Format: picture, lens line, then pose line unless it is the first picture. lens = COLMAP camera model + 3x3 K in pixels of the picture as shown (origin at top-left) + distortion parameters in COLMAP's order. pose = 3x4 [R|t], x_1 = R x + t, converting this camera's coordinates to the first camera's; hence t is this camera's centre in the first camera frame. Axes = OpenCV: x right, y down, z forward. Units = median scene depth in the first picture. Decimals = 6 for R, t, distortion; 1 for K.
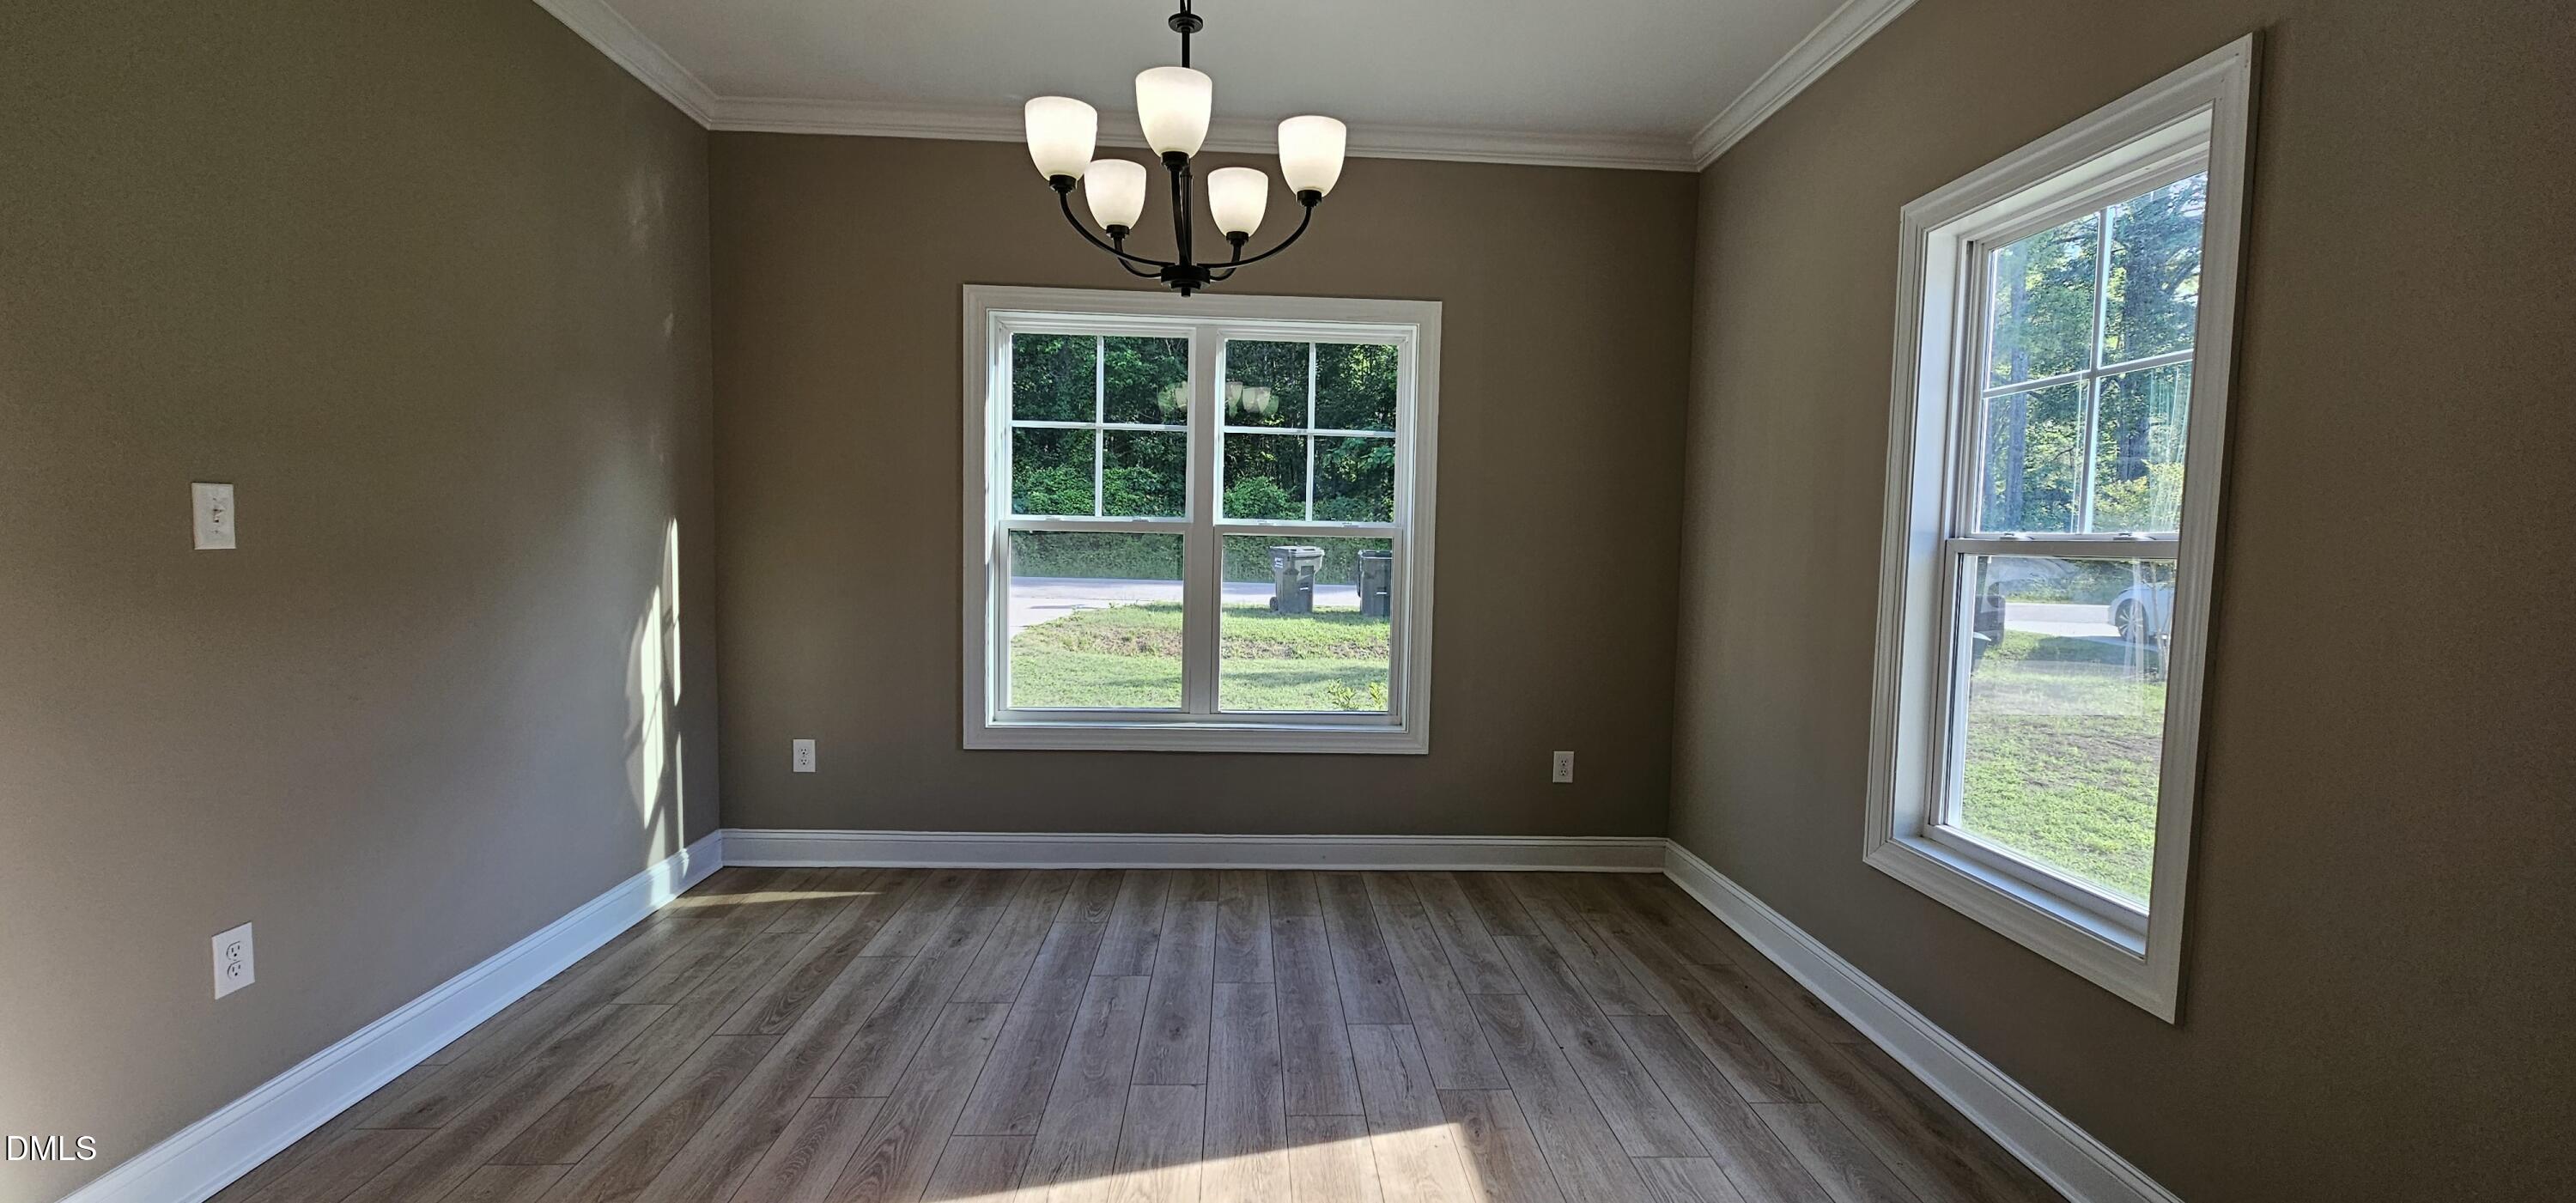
lens RADIAL K [[1043.1, 0, 1287.3], [0, 1043.1, 600.3], [0, 0, 1]] dist [0.003772, 0.000321]
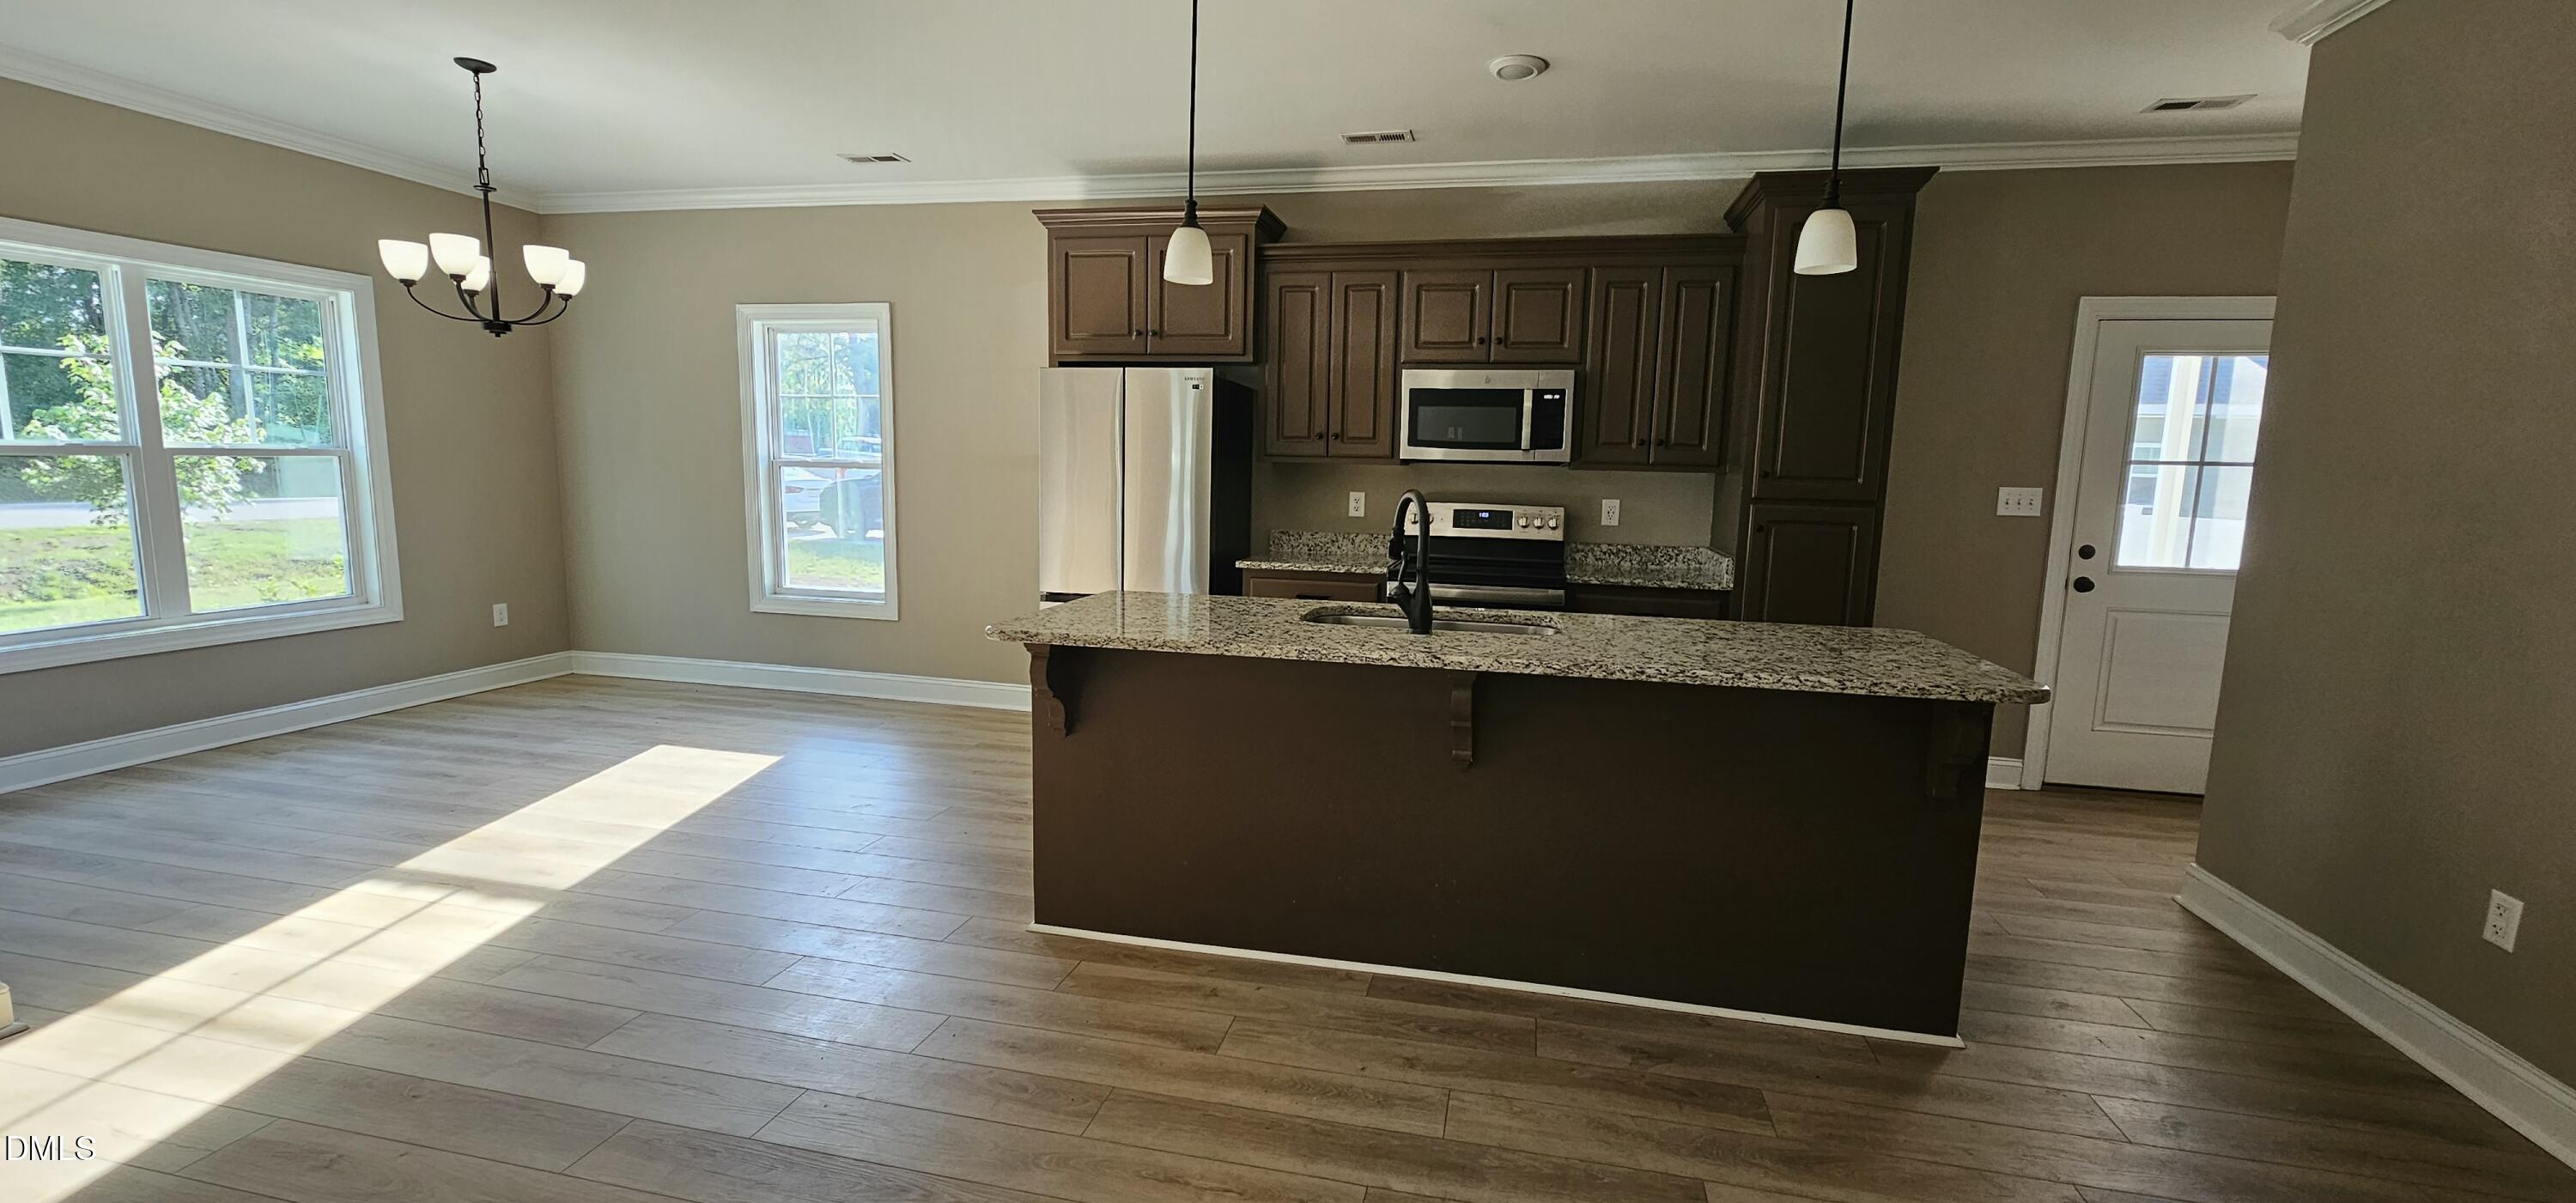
lens RADIAL K [[1043.1, 0, 1288.2], [0, 1043.1, 594.3], [0, 0, 1]] dist [0.003772, 0.000321]
pose [[0.269146, -0.138481, 0.953092, -1.252529], [0.037667, 0.990365, 0.133260, -0.030823], [-0.962363, 0.000034, 0.271769, -0.685259]]
